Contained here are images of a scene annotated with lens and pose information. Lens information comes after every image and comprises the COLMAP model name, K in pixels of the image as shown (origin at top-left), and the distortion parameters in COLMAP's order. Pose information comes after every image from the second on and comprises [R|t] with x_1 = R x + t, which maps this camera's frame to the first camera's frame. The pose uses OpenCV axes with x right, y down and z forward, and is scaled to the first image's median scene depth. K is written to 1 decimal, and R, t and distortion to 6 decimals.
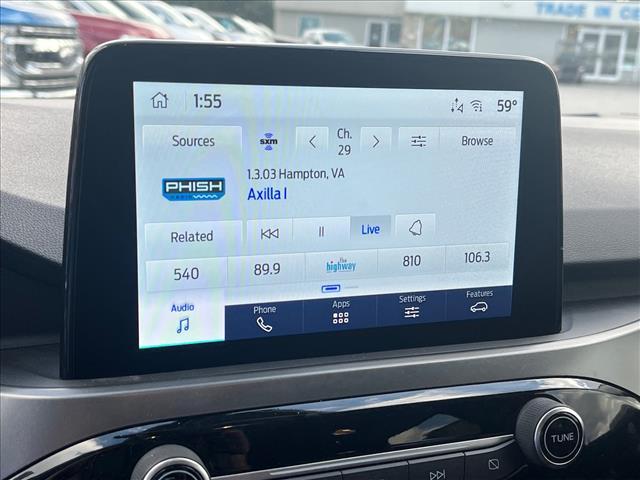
lens RADIAL K [[826.8, 0, 324.3], [0, 826.8, 242.2], [0, 0, 1]] dist [-0.029309, 0.000000]
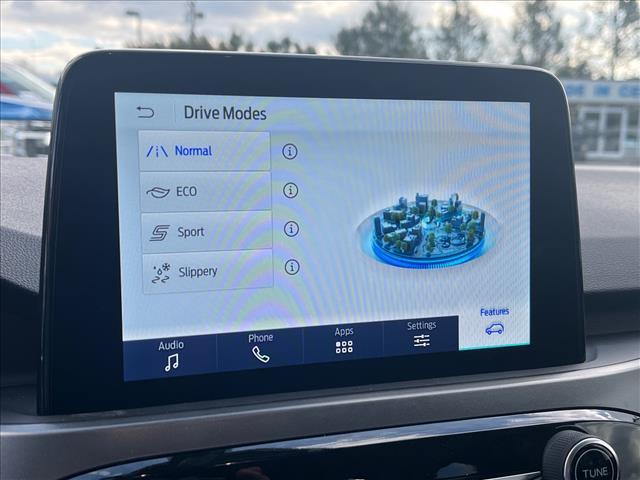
lens RADIAL K [[826.8, 0, 315.3], [0, 826.8, 242.1], [0, 0, 1]] dist [-0.029309, 0.000000]
pose [[0.999289, -0.031643, -0.020497, 0.010141], [0.029333, 0.994085, -0.104568, 0.069874], [0.023685, 0.103892, 0.994306, 0.073196]]
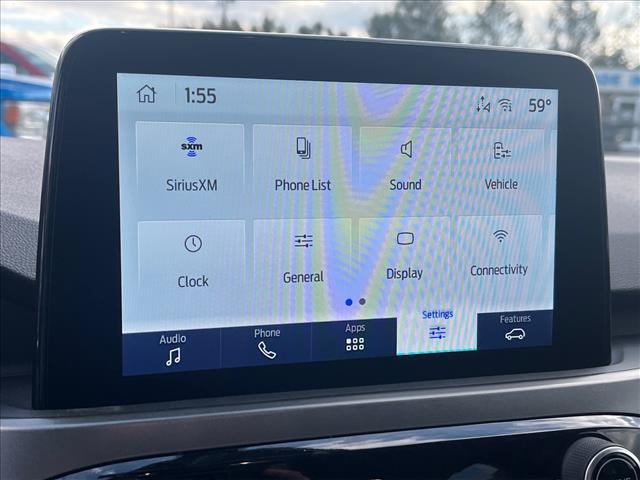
lens RADIAL K [[826.8, 0, 318.9], [0, 826.8, 243.2], [0, 0, 1]] dist [-0.029309, 0.000000]
pose [[0.998564, -0.012512, -0.052090, 0.028127], [0.007933, 0.996158, -0.087214, 0.060476], [0.052981, 0.086676, 0.994827, 0.116580]]
